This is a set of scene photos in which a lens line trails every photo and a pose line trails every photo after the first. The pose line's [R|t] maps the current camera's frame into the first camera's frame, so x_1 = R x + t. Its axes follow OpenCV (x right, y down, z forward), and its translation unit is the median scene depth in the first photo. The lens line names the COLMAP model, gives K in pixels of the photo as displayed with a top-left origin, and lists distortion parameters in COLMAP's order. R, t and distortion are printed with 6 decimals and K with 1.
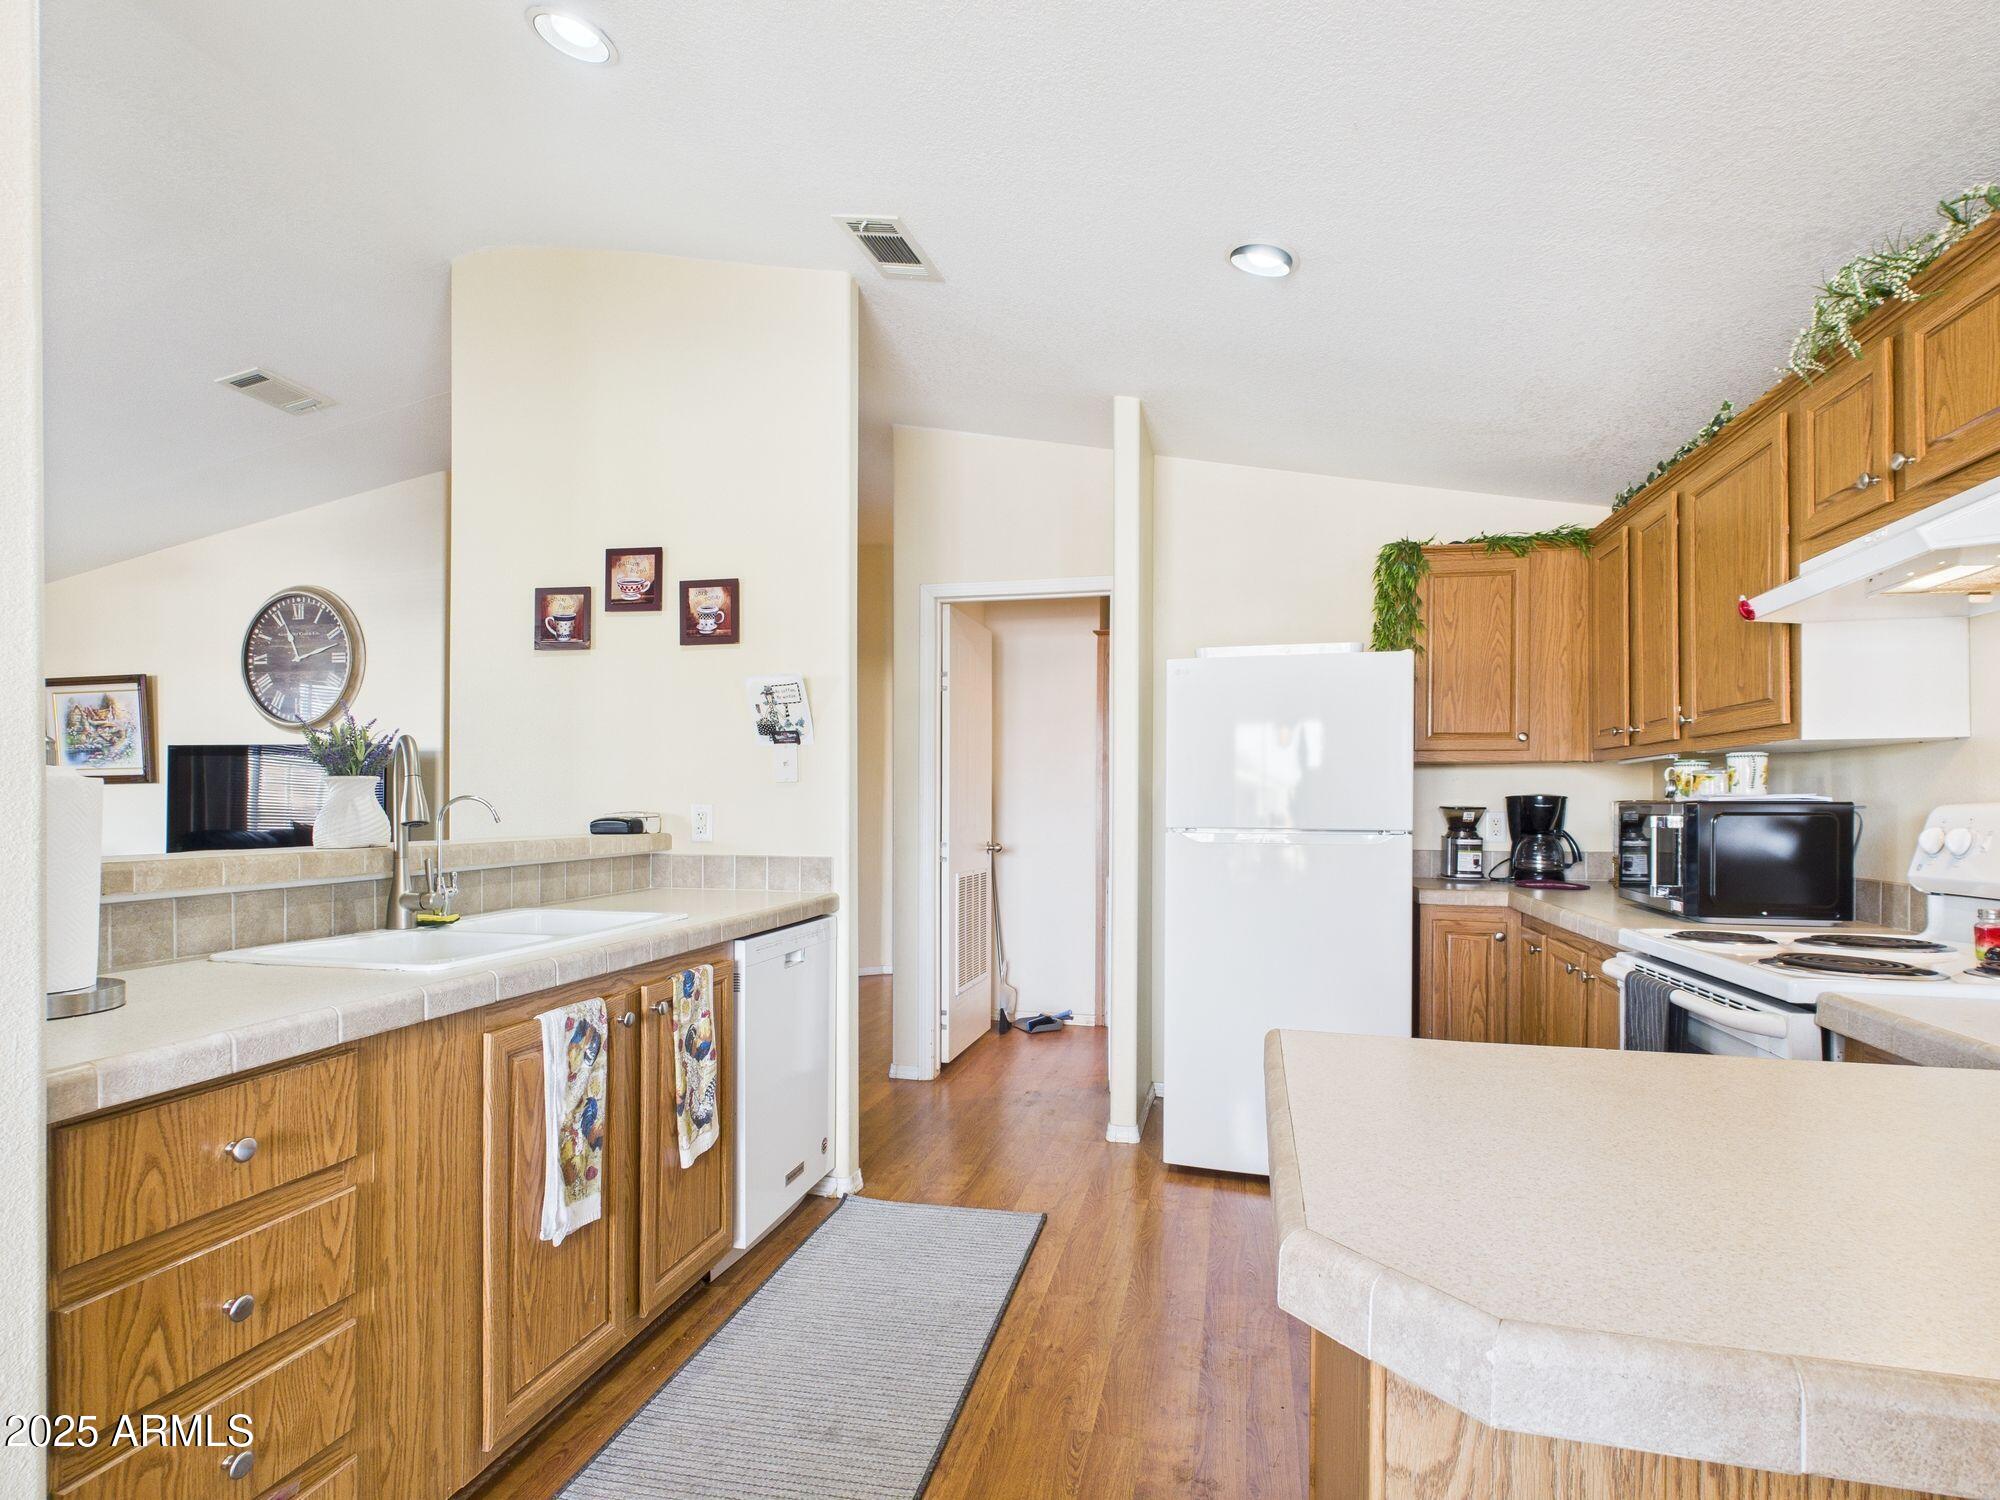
lens RADIAL K [[1048.3, 0, 1000.4], [0, 1048.3, 807.4], [0, 0, 1]] dist [-0.002811, -0.000079]
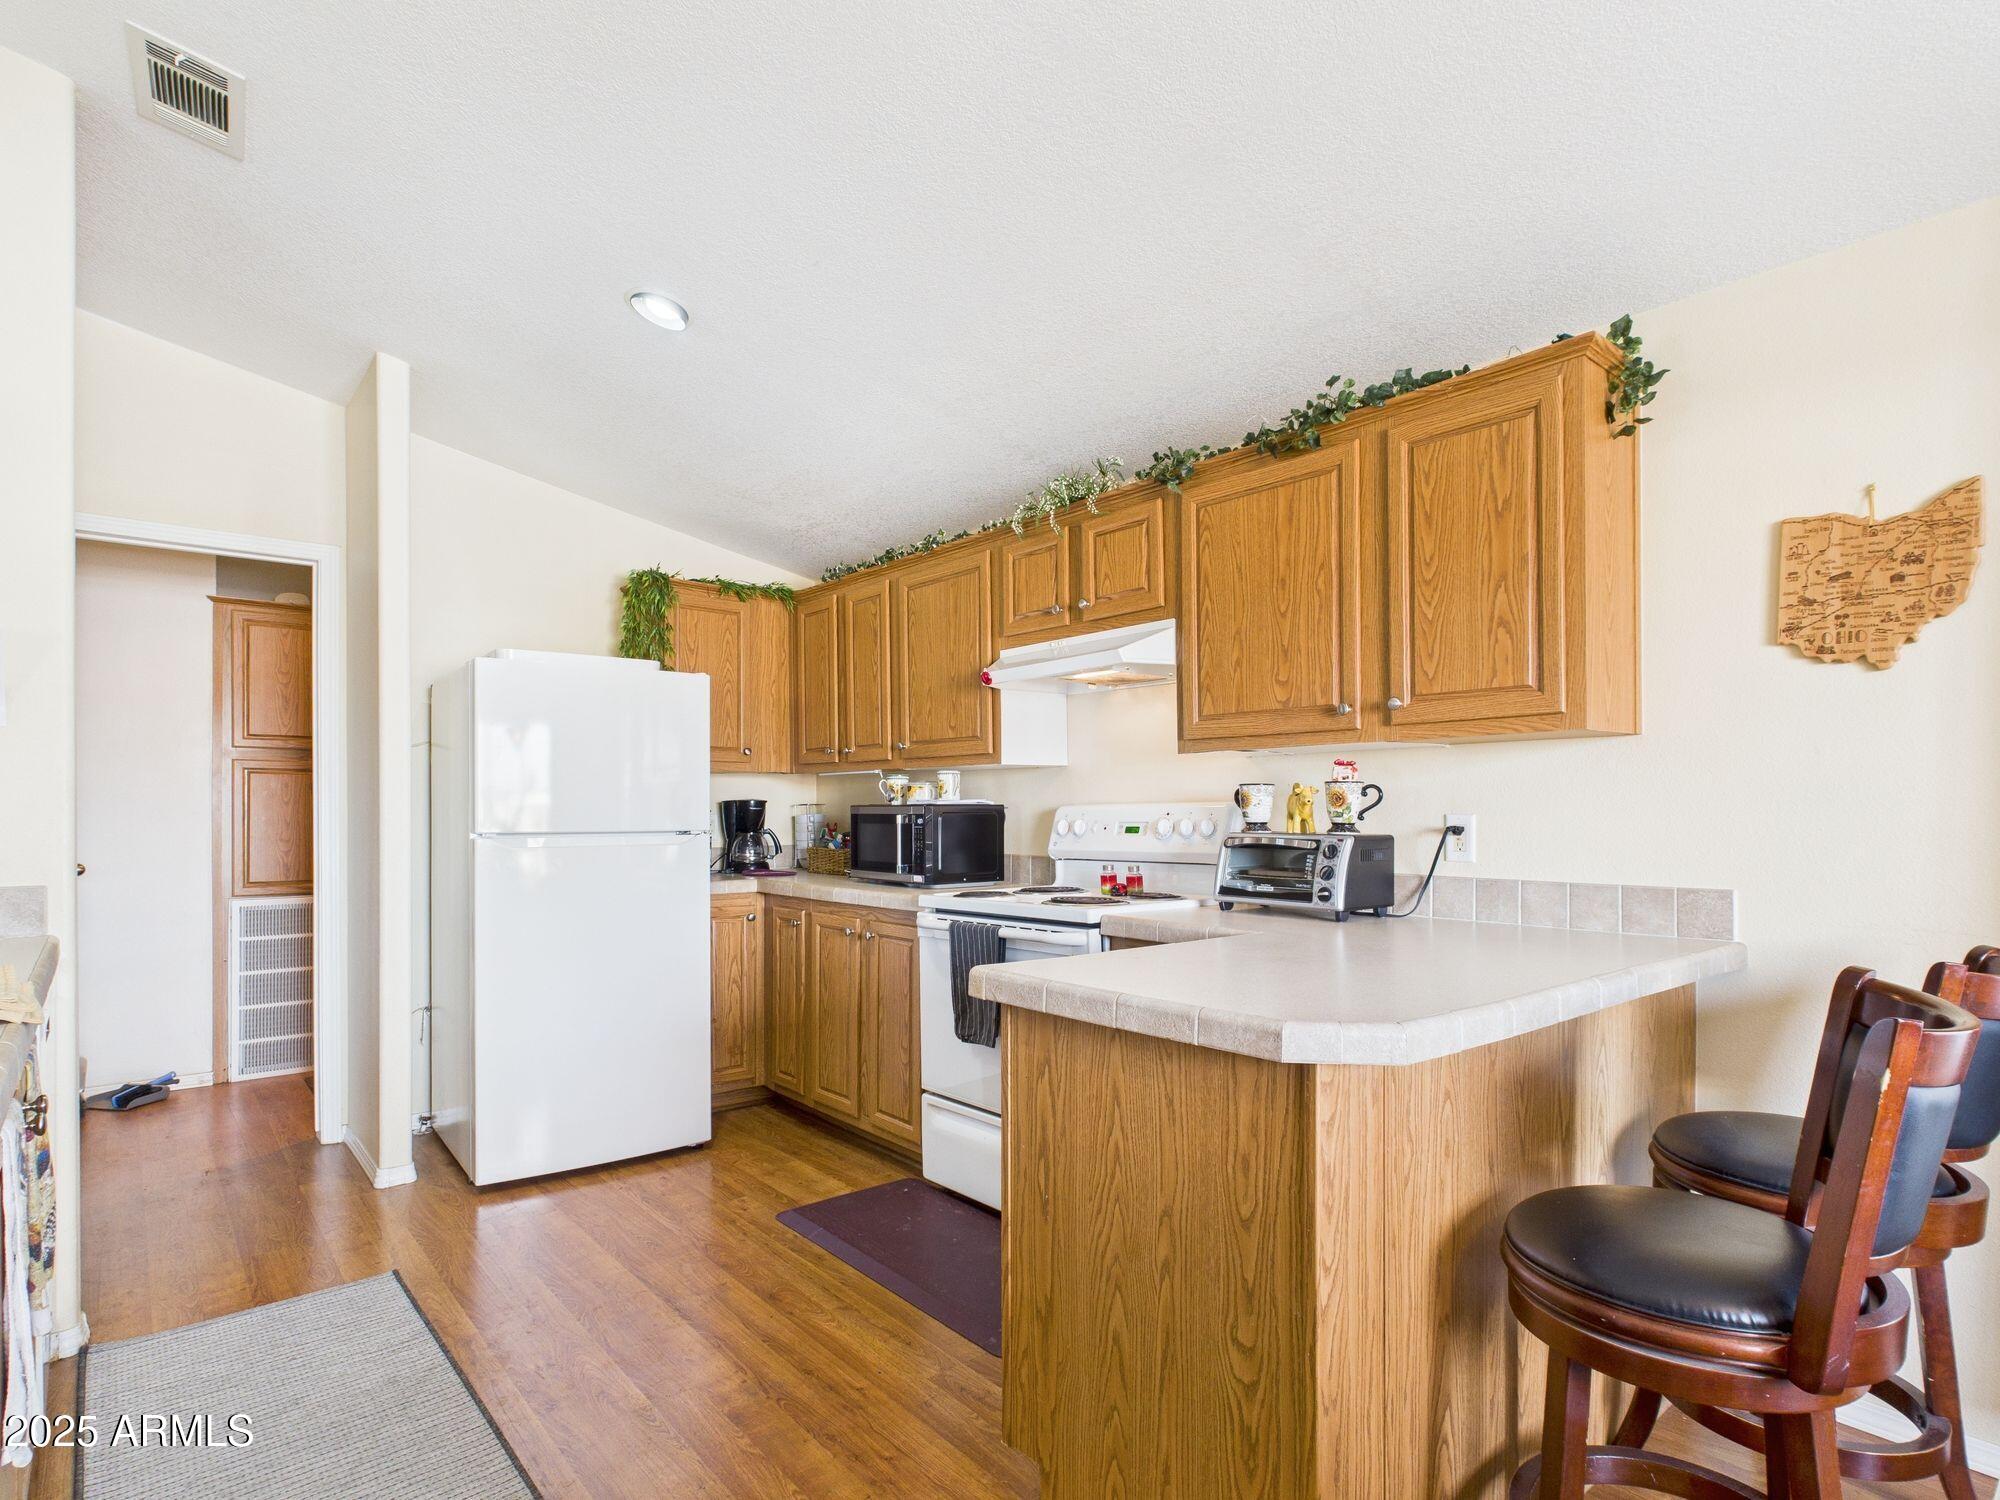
lens RADIAL K [[1048.3, 0, 1000.4], [0, 1048.3, 807.4], [0, 0, 1]] dist [-0.002811, -0.000079]
pose [[0.594857, -0.004211, 0.803821, -0.339443], [0.007572, 0.999971, -0.000365, -0.000242], [-0.803796, 0.006304, 0.594872, 0.054739]]
